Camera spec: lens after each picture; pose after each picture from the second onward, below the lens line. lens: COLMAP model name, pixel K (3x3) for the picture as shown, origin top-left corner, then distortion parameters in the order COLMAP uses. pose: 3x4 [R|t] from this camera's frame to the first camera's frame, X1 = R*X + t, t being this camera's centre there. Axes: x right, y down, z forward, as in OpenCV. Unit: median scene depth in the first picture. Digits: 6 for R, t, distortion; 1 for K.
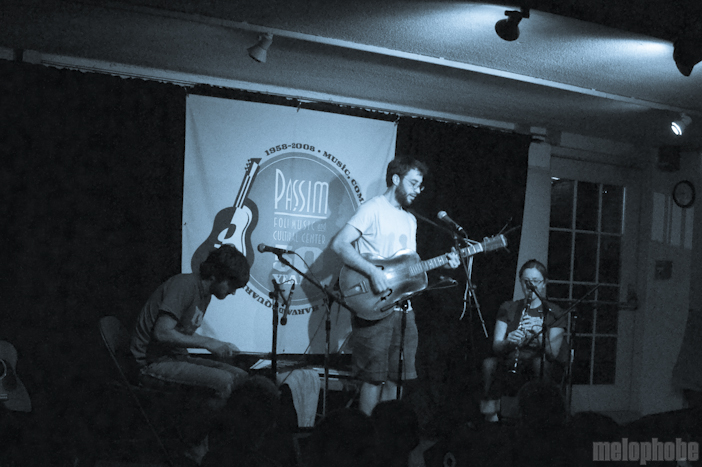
lens RADIAL K [[1124.4, 0, 350.9], [0, 1124.4, 234.0], [0, 0, 1]] dist [0.001146, 0.000000]
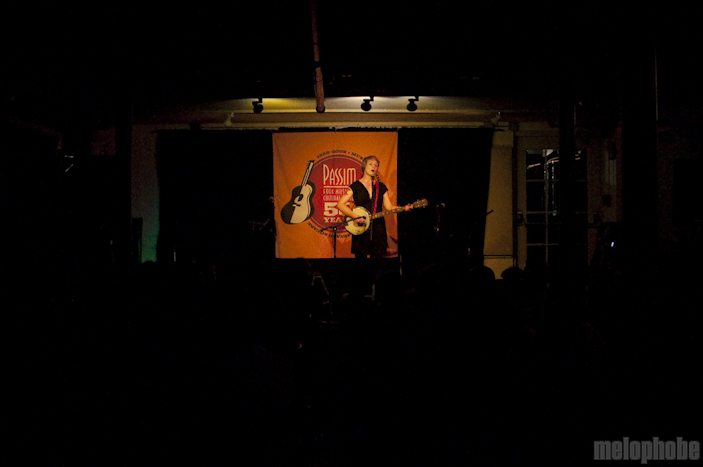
lens RADIAL K [[1126.0, 0, 351.7], [0, 1126.0, 232.6], [0, 0, 1]] dist [0.001146, 0.000000]
pose [[0.865364, -0.068896, -0.496385, 0.949430], [0.072296, 0.997306, -0.012386, 0.089678], [0.495901, -0.025168, 0.868014, -0.695663]]
